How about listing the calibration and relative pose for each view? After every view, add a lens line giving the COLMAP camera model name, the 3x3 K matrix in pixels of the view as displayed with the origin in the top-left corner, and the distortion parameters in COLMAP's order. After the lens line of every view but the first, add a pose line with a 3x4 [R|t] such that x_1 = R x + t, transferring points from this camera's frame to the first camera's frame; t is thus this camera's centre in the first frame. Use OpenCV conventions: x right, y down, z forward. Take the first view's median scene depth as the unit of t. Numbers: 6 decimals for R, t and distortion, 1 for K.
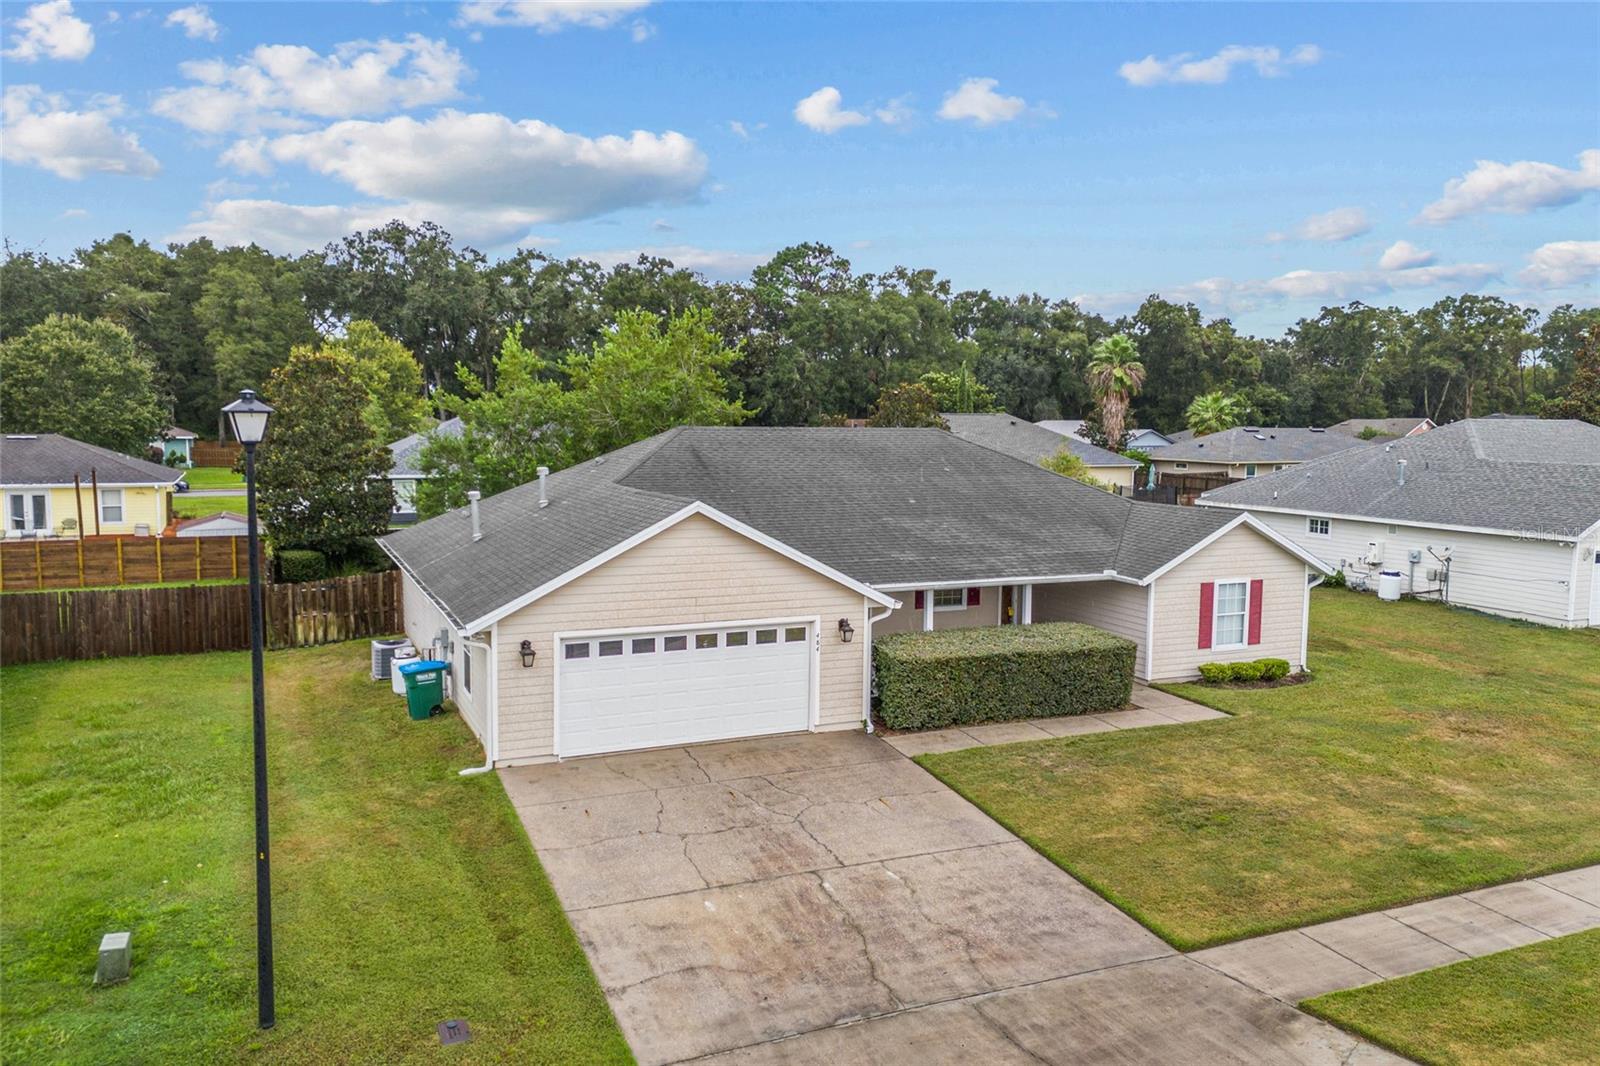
lens RADIAL K [[1211.6, 0, 783.0], [0, 1211.6, 532.6], [0, 0, 1]] dist [0.093192, -0.097261]
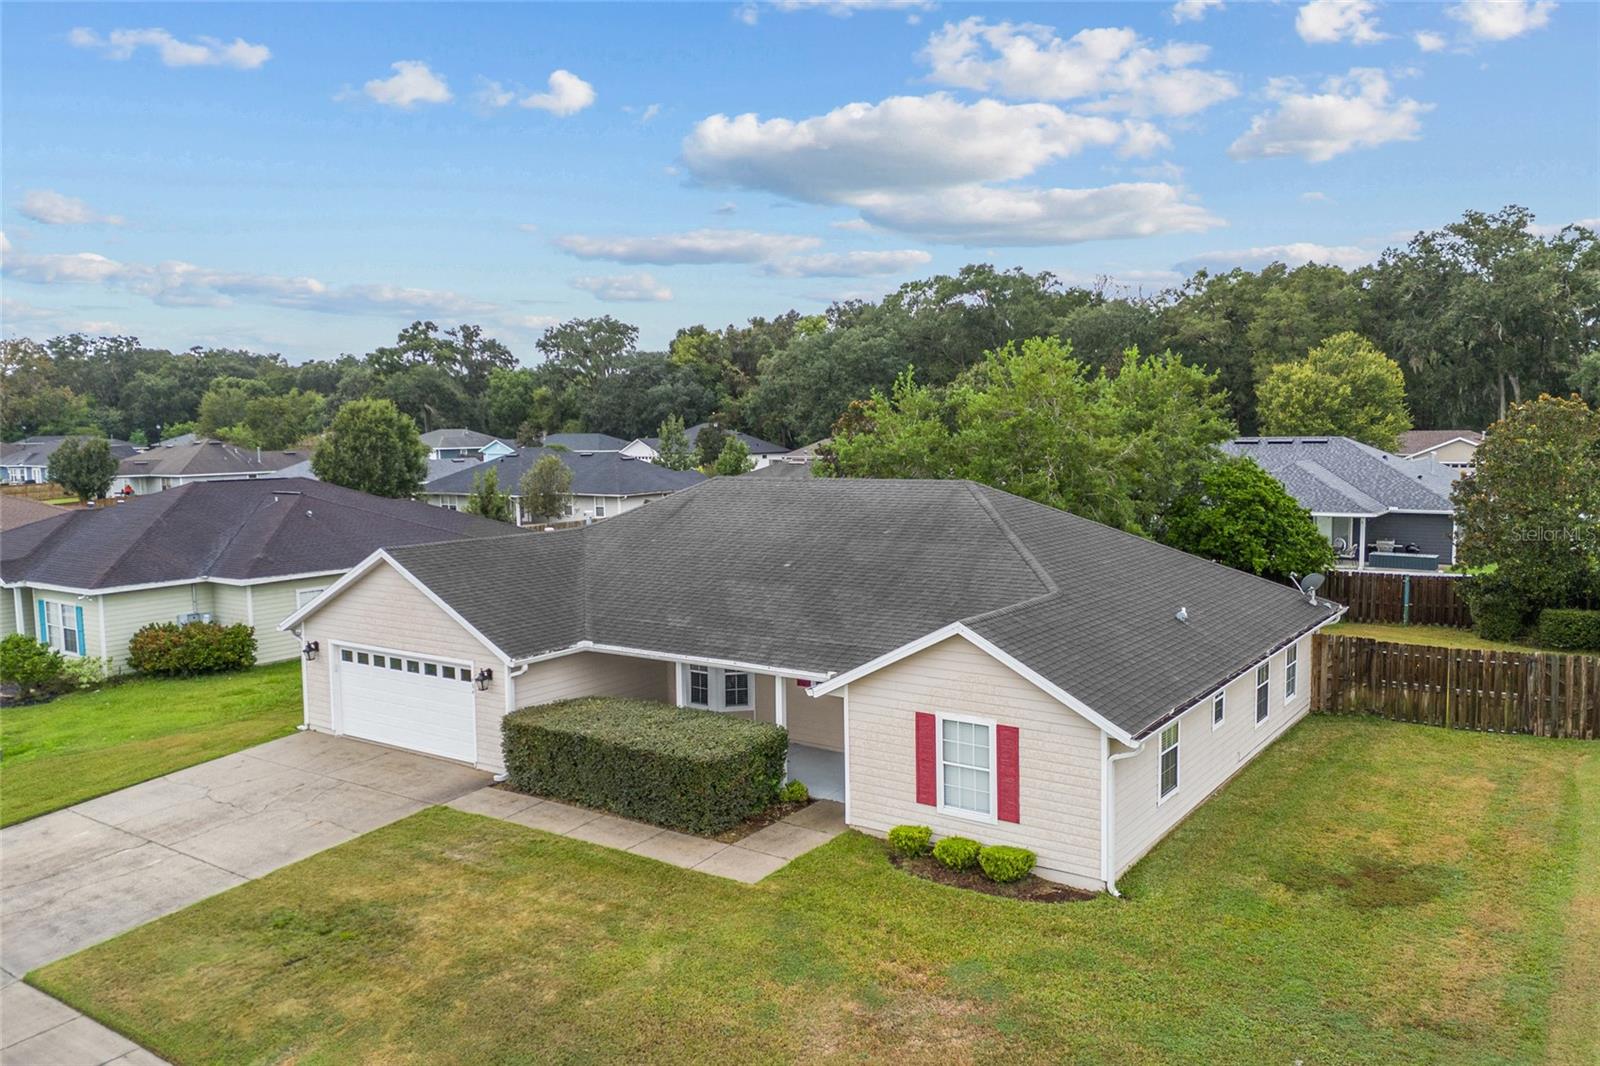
lens RADIAL K [[1177.9, 0, 779.5], [0, 1177.9, 529.9], [0, 0, 1]] dist [0.089182, -0.103216]
pose [[0.497729, 0.057885, -0.865399, 1.081626], [-0.060497, 0.997657, 0.031937, -0.100103], [0.865220, 0.036458, 0.500065, 0.697646]]
